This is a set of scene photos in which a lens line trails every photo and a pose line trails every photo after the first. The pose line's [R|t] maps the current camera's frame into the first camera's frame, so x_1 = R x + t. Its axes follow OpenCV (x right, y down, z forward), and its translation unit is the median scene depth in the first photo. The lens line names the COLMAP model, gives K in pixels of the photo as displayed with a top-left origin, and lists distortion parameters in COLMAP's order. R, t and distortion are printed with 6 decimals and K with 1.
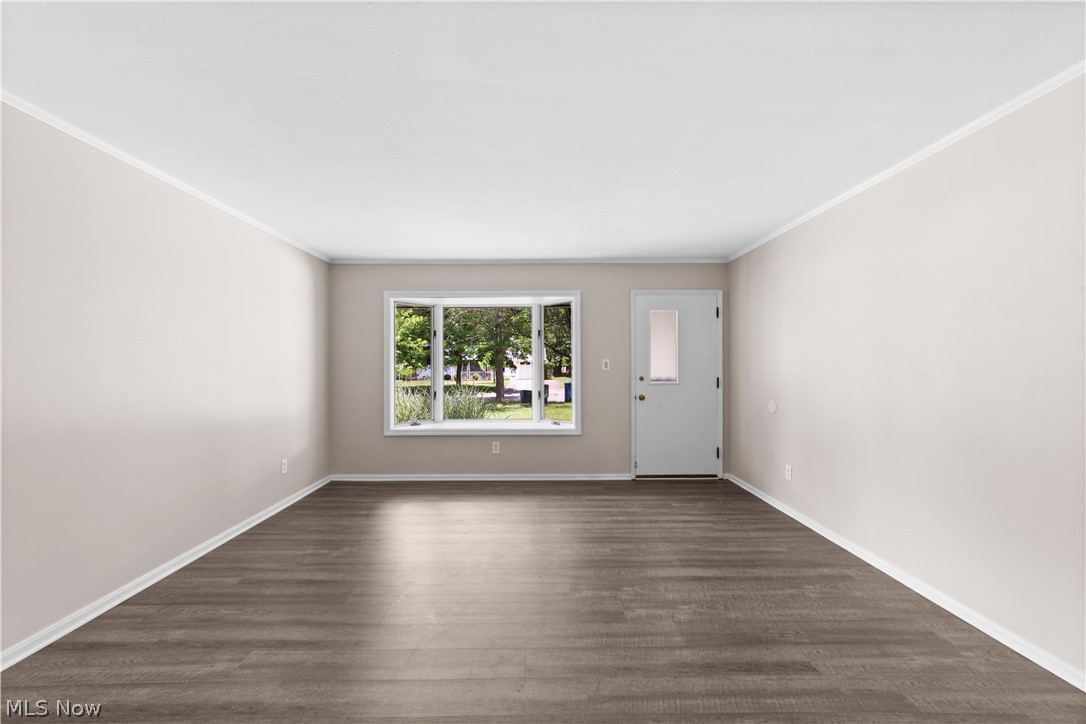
lens RADIAL K [[421.9, 0, 537.0], [0, 421.9, 360.9], [0, 0, 1]] dist [-0.006695, 0.004448]
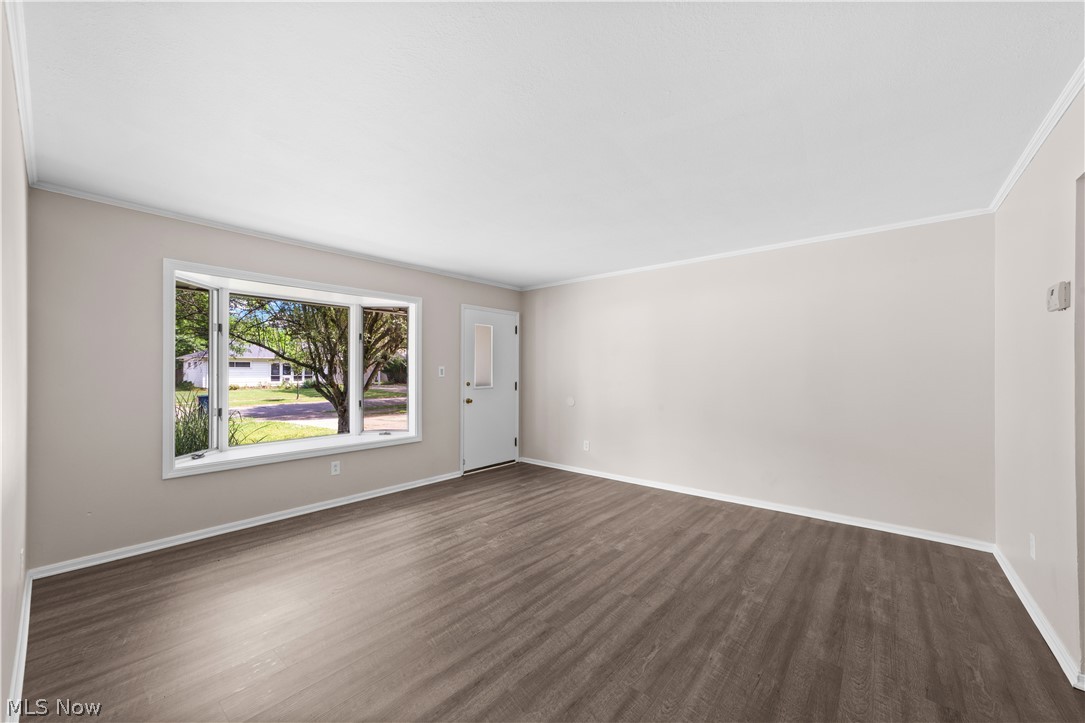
lens RADIAL K [[421.5, 0, 540.7], [0, 421.5, 367.1], [0, 0, 1]] dist [-0.006695, 0.004448]
pose [[0.651738, 0.008616, 0.758396, -0.598038], [-0.009918, 0.999947, -0.002836, -0.002083], [-0.758380, -0.005673, 0.651788, 0.160000]]
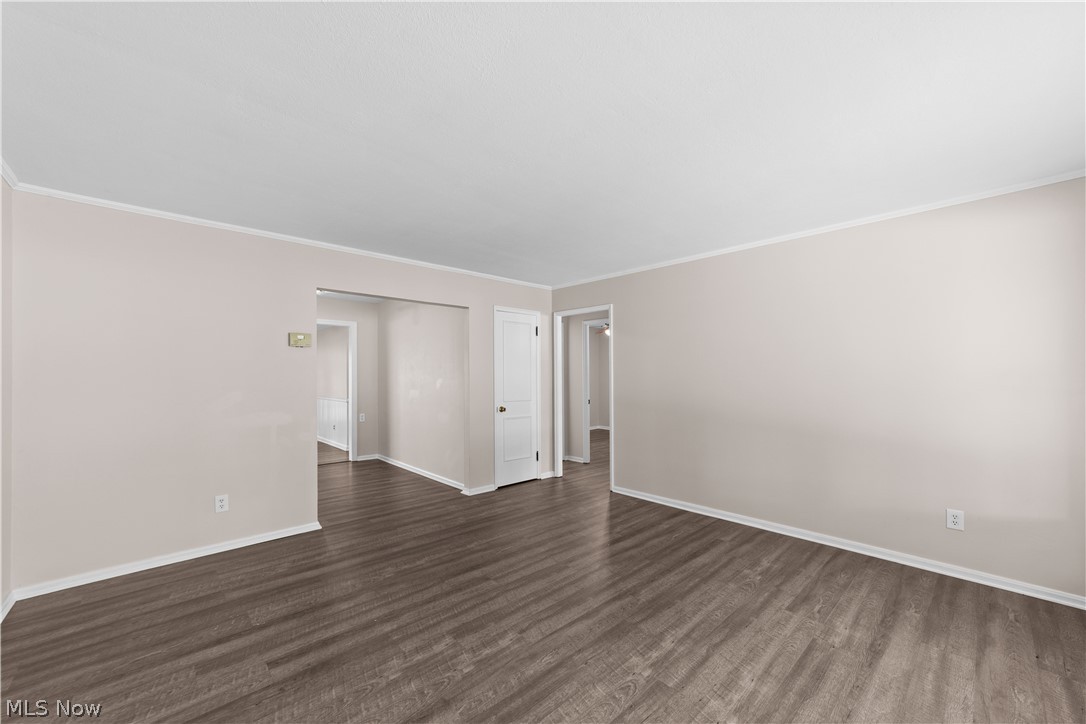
lens RADIAL K [[421.9, 0, 547.6], [0, 421.9, 366.3], [0, 0, 1]] dist [-0.006695, 0.004448]
pose [[-0.731834, -0.011522, -0.681386, 0.416100], [0.010173, 0.999561, -0.027829, 0.000687], [0.681407, -0.027298, -0.731395, 1.086560]]
